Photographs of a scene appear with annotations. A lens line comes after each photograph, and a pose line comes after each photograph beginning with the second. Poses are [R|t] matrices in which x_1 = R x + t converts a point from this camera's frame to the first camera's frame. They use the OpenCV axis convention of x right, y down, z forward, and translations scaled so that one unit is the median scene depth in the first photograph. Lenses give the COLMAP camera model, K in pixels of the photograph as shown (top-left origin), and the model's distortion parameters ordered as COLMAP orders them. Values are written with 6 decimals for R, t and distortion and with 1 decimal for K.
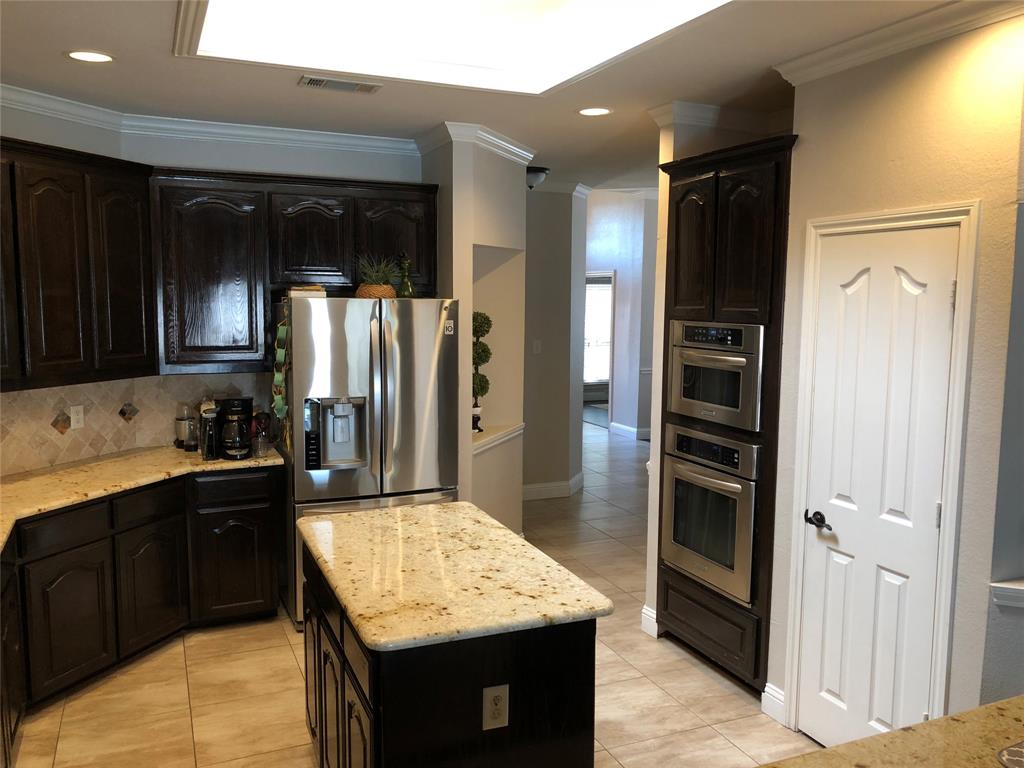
lens RADIAL K [[829.0, 0, 512.0], [0, 829.0, 384.0], [0, 0, 1]] dist [0.010752, 0.007036]
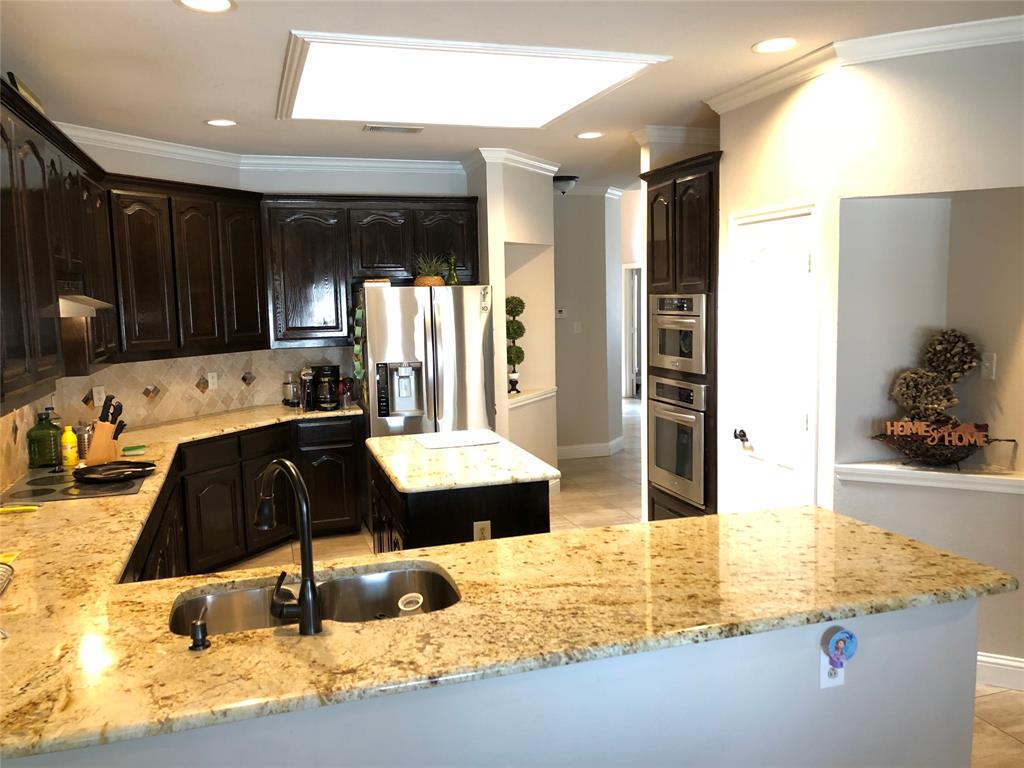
lens RADIAL K [[835.3, 0, 512.0], [0, 835.3, 384.0], [0, 0, 1]] dist [0.084728, -0.161083]
pose [[0.992913, -0.020032, -0.117139, 0.121069], [0.019986, 0.999799, -0.001565, 0.056387], [0.117147, -0.000787, 0.993114, -0.303856]]
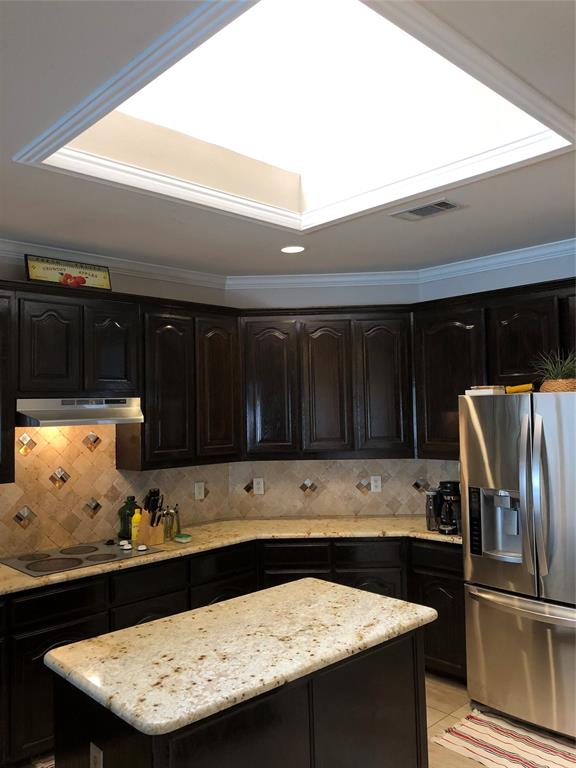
lens RADIAL K [[626.5, 0, 288.0], [0, 626.5, 384.0], [0, 0, 1]] dist [0.084728, -0.161083]
pose [[0.343032, -0.052763, -0.937841, 0.449424], [-0.078003, 0.993373, -0.084419, -0.027907], [0.936079, 0.102113, 0.336643, 0.470872]]
